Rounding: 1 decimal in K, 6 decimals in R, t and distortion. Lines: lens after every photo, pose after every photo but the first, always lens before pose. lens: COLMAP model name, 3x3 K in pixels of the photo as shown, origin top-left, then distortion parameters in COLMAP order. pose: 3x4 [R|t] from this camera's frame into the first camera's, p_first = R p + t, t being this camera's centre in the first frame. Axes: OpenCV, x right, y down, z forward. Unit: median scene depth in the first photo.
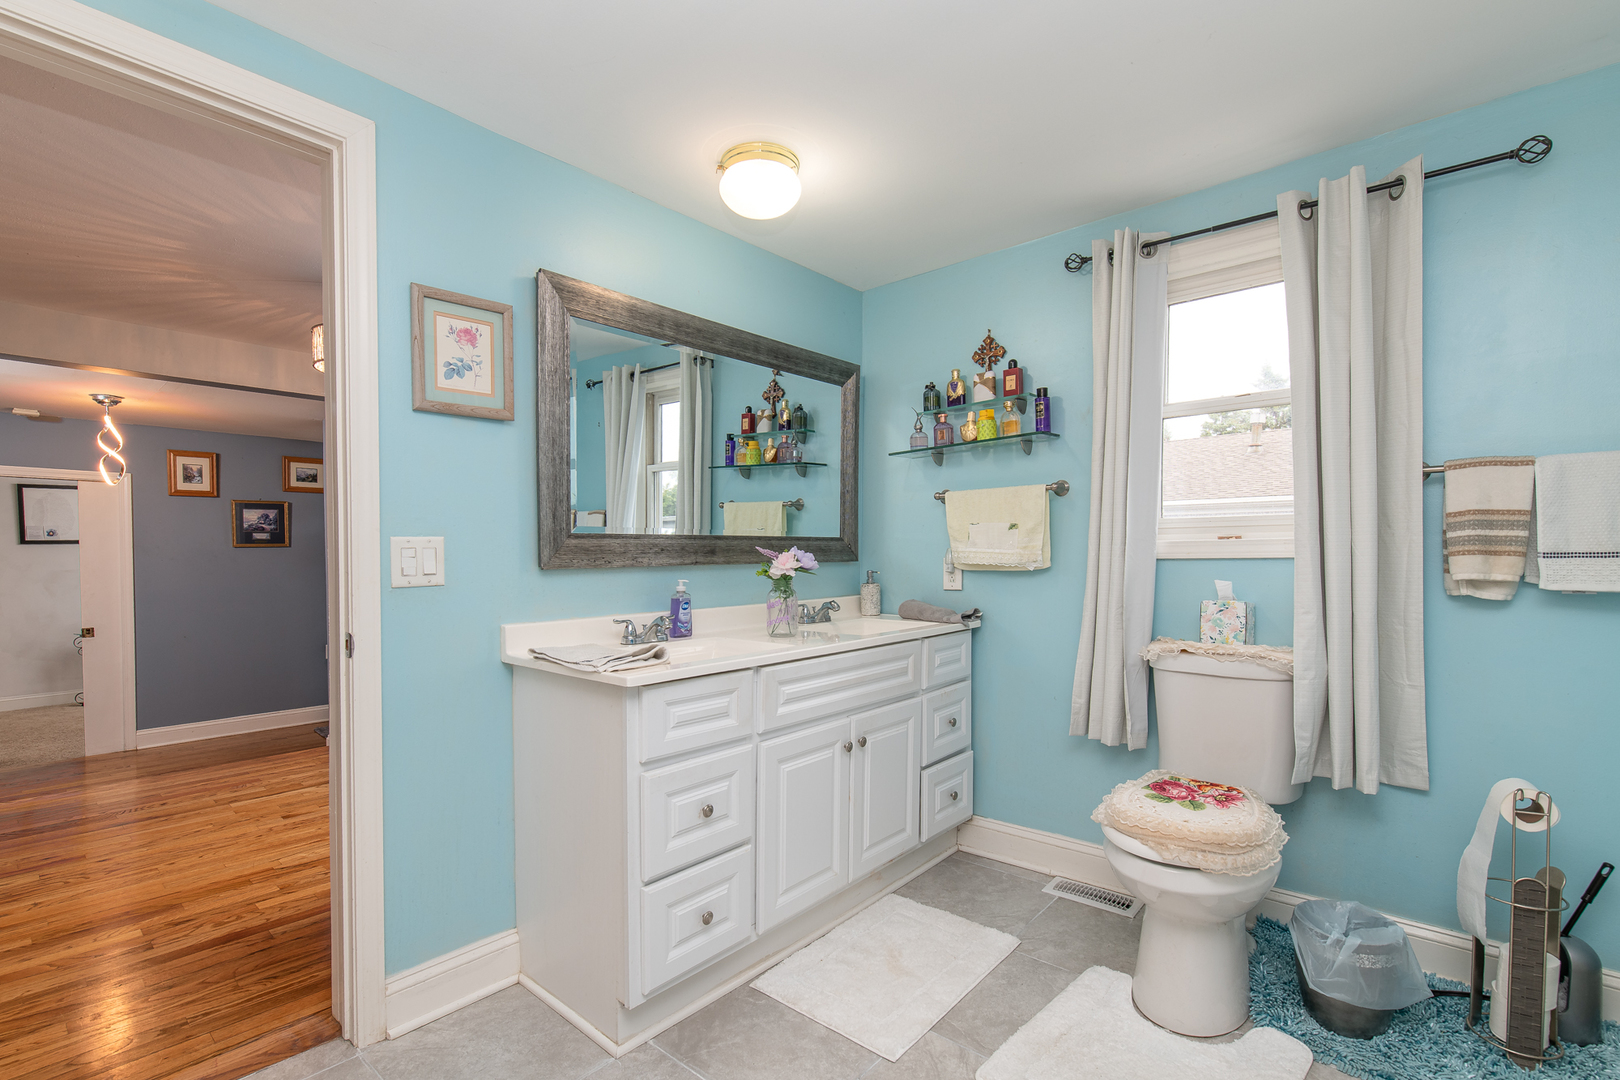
lens RADIAL K [[728.0, 0, 810.0], [0, 728.0, 540.0], [0, 0, 1]] dist [0.000449, -0.000081]
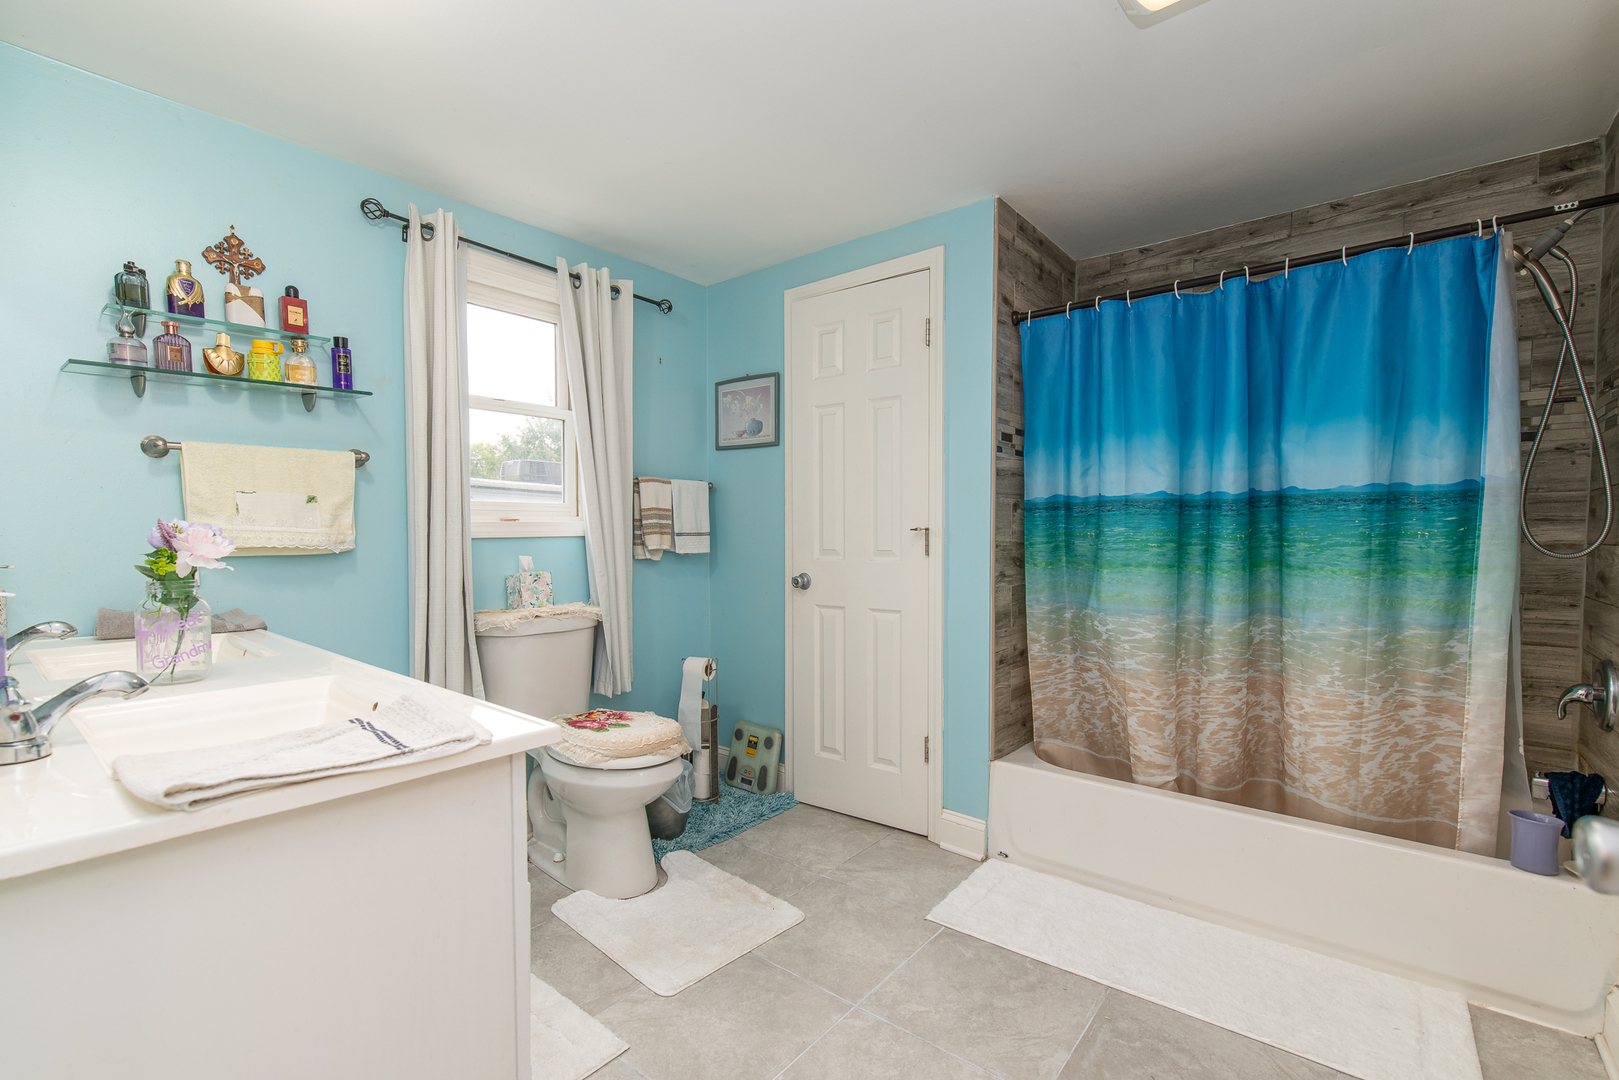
lens RADIAL K [[703.4, 0, 817.3], [0, 703.4, 525.8], [0, 0, 1]] dist [-0.000778, -0.000286]
pose [[-0.025191, 0.009189, 0.999640, -0.614268], [-0.021890, 0.999713, -0.009742, 0.007170], [-0.999443, -0.022128, -0.024983, 0.557474]]
